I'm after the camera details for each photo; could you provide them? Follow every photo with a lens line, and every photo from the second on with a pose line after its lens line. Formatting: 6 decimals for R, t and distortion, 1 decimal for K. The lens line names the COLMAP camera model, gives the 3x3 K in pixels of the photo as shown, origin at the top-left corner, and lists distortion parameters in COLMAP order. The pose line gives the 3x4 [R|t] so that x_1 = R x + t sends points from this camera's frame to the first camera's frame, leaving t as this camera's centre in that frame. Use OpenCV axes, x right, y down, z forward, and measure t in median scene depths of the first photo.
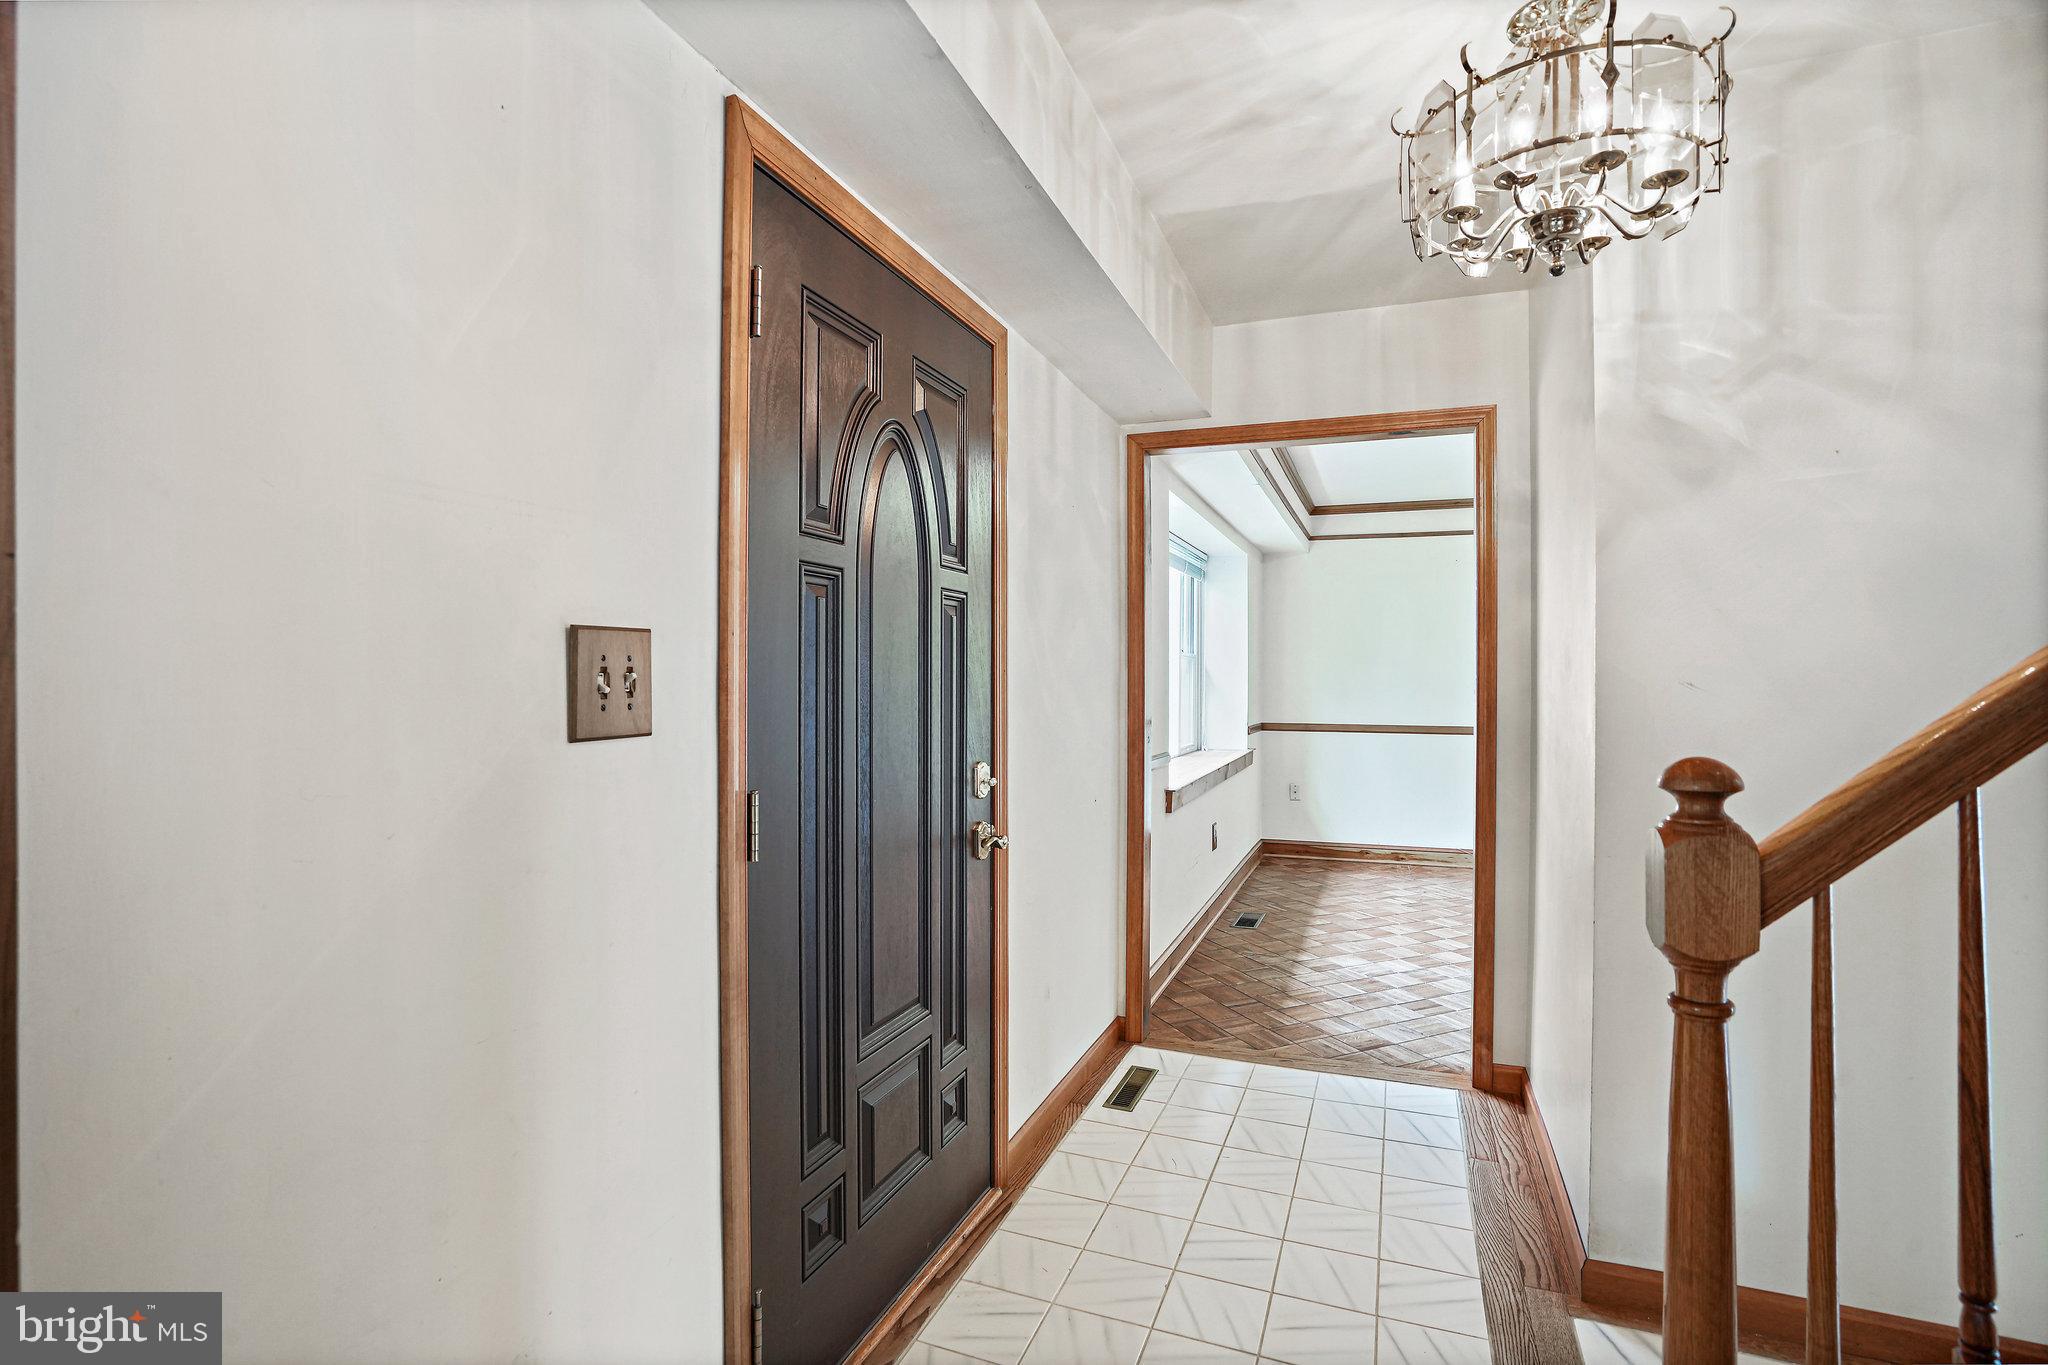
lens RADIAL K [[960.0, 0, 1024.7], [0, 960.0, 679.5], [0, 0, 1]] dist [-0.037931, 0.010212]
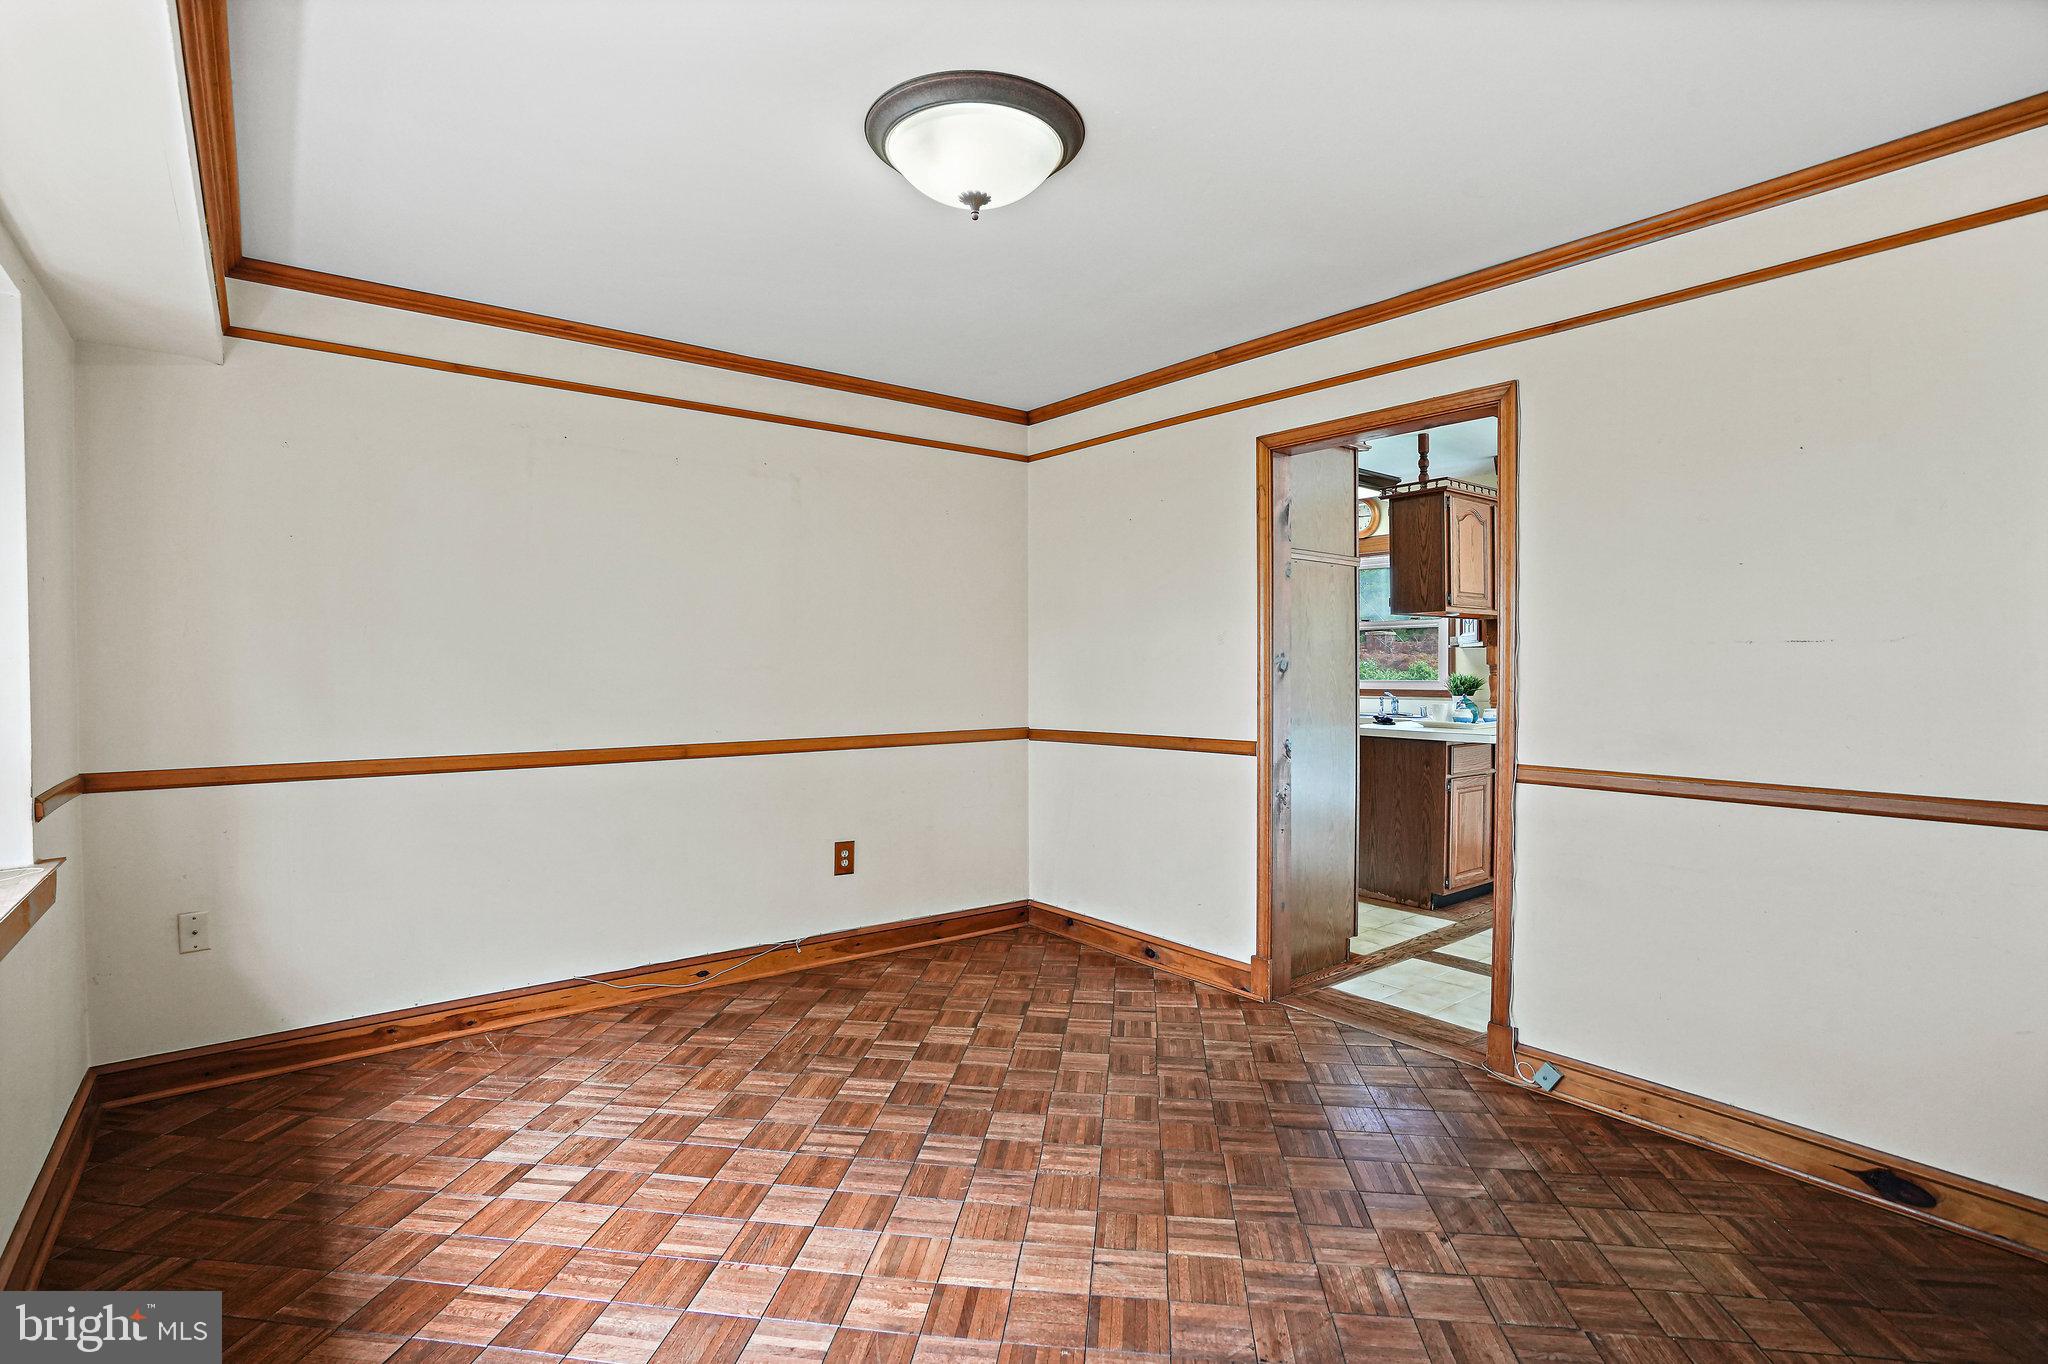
lens RADIAL K [[960.0, 0, 1029.0], [0, 960.0, 688.3], [0, 0, 1]] dist [-0.037931, 0.010212]
pose [[0.499753, -0.024962, 0.865808, 0.112987], [0.005178, 0.999653, 0.025832, 0.001460], [-0.866153, -0.008426, 0.499709, 0.480502]]
